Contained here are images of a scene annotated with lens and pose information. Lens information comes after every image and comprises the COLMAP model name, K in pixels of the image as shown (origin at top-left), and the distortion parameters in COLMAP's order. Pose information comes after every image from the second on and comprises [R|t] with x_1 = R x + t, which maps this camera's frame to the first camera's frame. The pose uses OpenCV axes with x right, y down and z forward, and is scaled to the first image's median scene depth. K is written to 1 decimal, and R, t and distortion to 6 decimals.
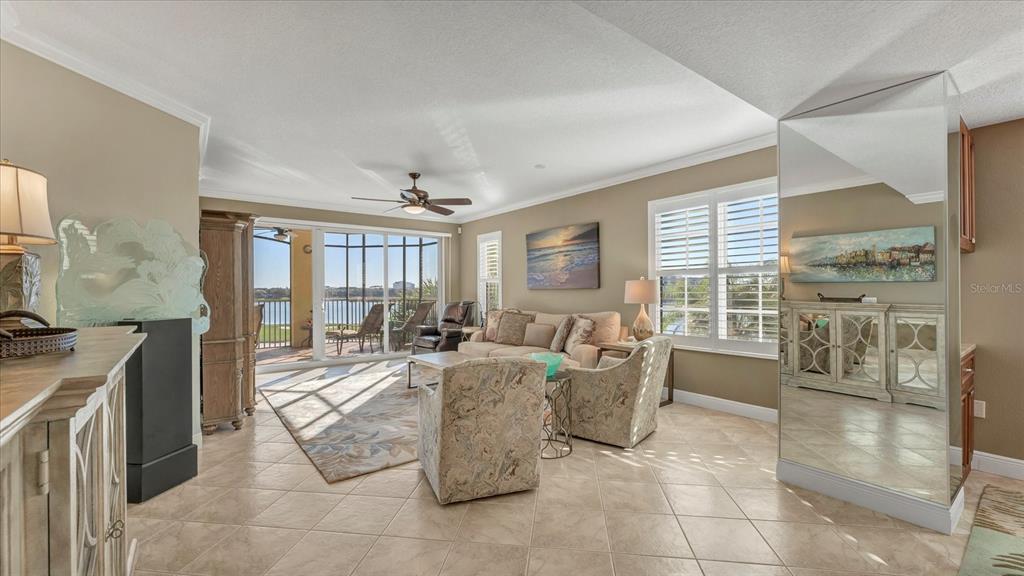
lens RADIAL K [[418.6, 0, 507.4], [0, 418.6, 290.4], [0, 0, 1]] dist [0.000245, -0.000152]
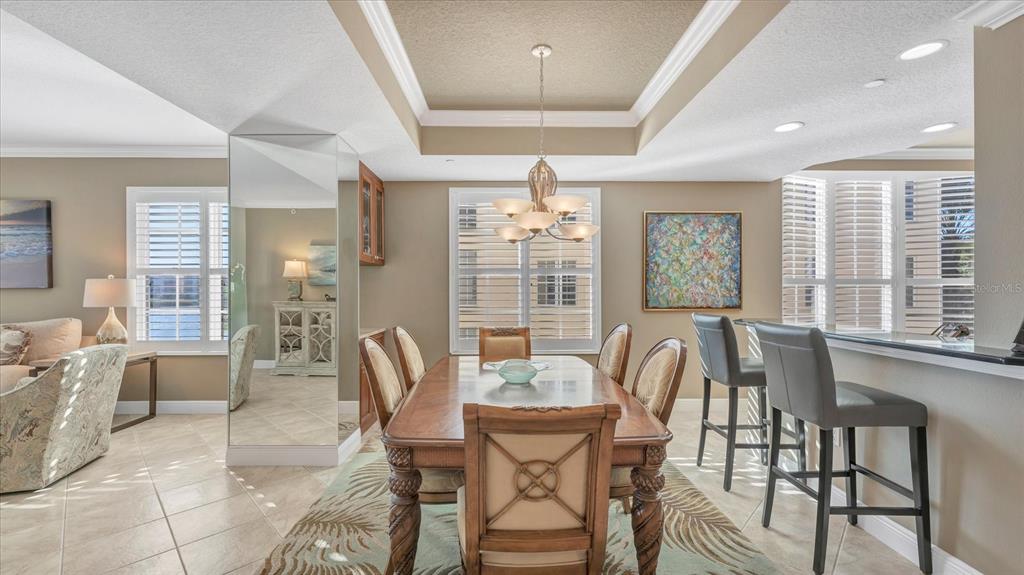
lens RADIAL K [[414.2, 0, 506.6], [0, 414.2, 290.5], [0, 0, 1]] dist [0.001306, 0.000071]
pose [[0.594111, 0.003813, 0.804374, 0.107711], [-0.001908, 0.999993, -0.003331, -0.000109], [-0.804380, 0.000444, 0.594114, -0.110974]]
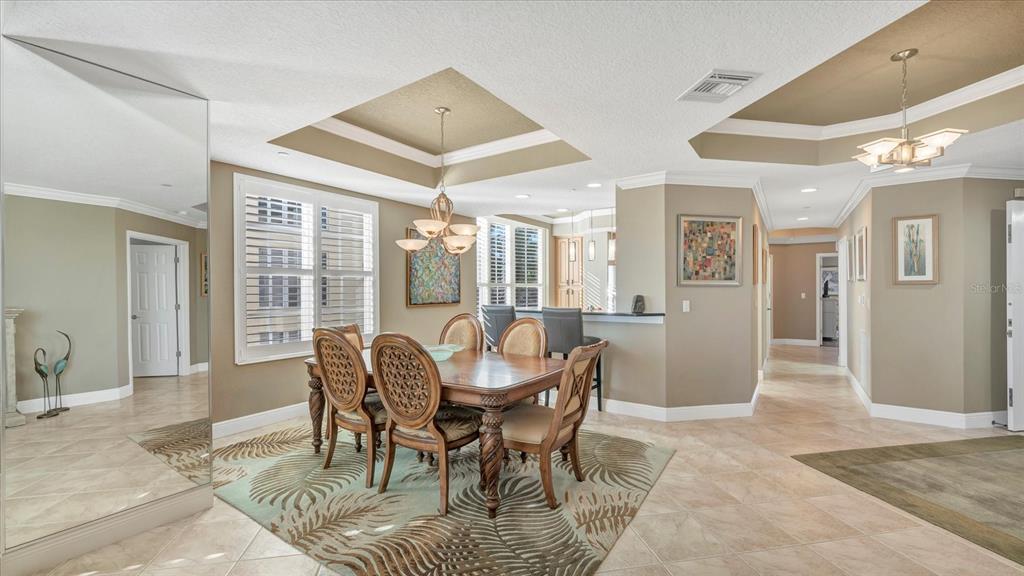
lens RADIAL K [[418.6, 0, 507.4], [0, 418.6, 290.4], [0, 0, 1]] dist [0.000245, -0.000152]
pose [[-0.317987, 0.003902, 0.948087, -0.113866], [0.006375, 0.999978, -0.001978, -0.000467], [-0.948074, 0.005415, -0.318005, 0.232410]]
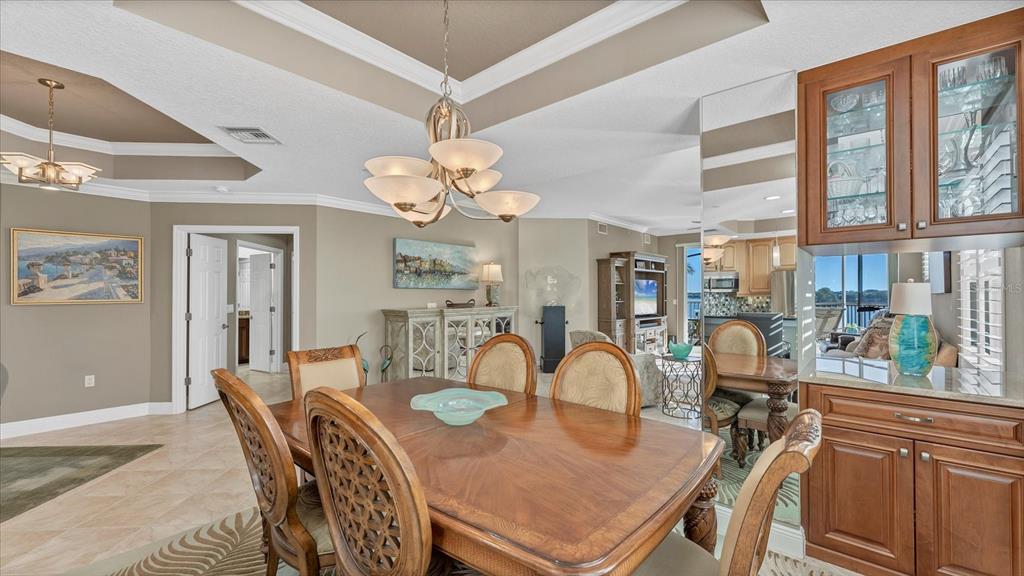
lens RADIAL K [[418.6, 0, 507.4], [0, 418.6, 290.4], [0, 0, 1]] dist [0.000245, -0.000152]
pose [[0.194693, -0.004096, -0.980856, 0.800067], [-0.001378, 0.999989, -0.004450, -0.006105], [0.980863, 0.002218, 0.194686, 0.109842]]
